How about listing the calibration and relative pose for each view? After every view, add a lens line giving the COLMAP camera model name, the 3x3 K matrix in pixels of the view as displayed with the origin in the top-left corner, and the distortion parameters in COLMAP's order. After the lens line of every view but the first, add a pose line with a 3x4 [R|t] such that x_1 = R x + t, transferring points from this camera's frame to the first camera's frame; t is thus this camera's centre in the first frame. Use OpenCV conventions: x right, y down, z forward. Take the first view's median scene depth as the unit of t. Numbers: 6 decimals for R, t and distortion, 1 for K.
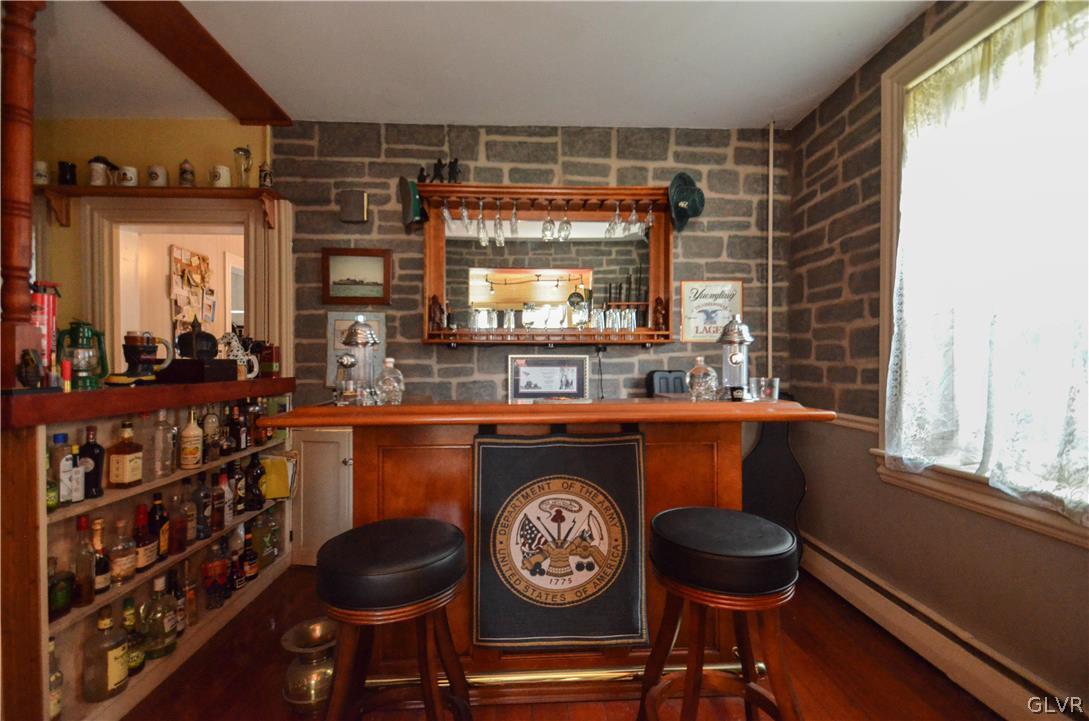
lens RADIAL K [[476.3, 0, 542.6], [0, 476.3, 366.8], [0, 0, 1]] dist [0.011198, -0.007031]
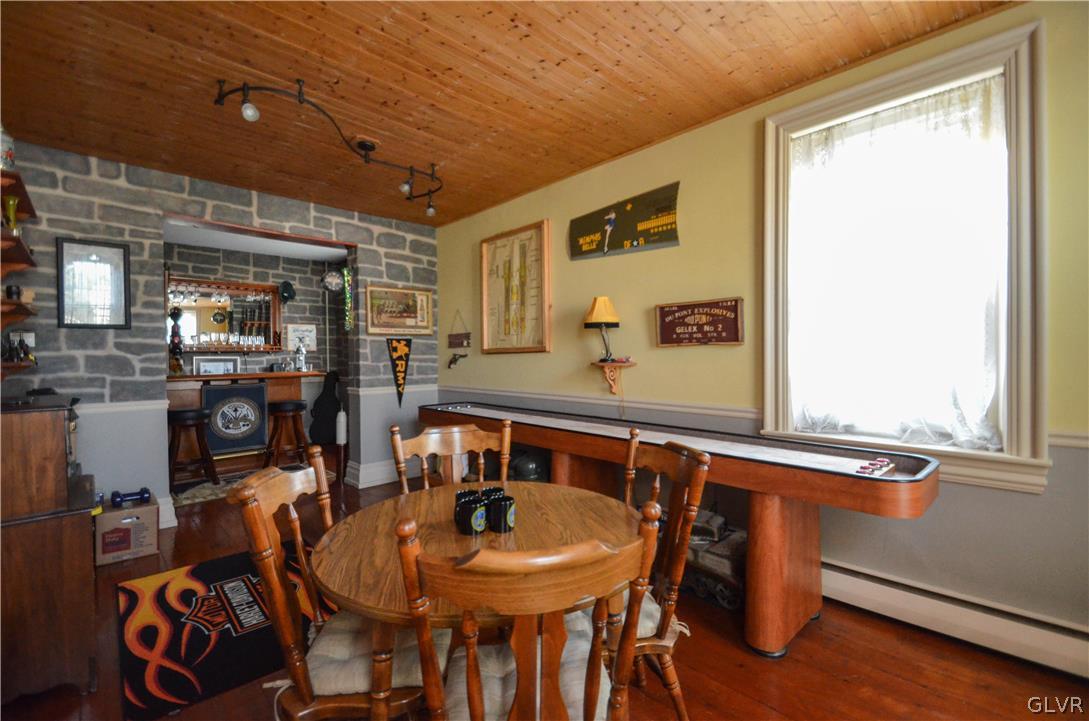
lens RADIAL K [[459.8, 0, 538.8], [0, 459.8, 361.4], [0, 0, 1]] dist [0.002272, 0.000094]
pose [[0.750748, -0.014050, 0.660439, -0.259968], [0.017600, 0.999844, 0.001265, 0.017688], [-0.660354, 0.010674, 0.750879, -1.443610]]
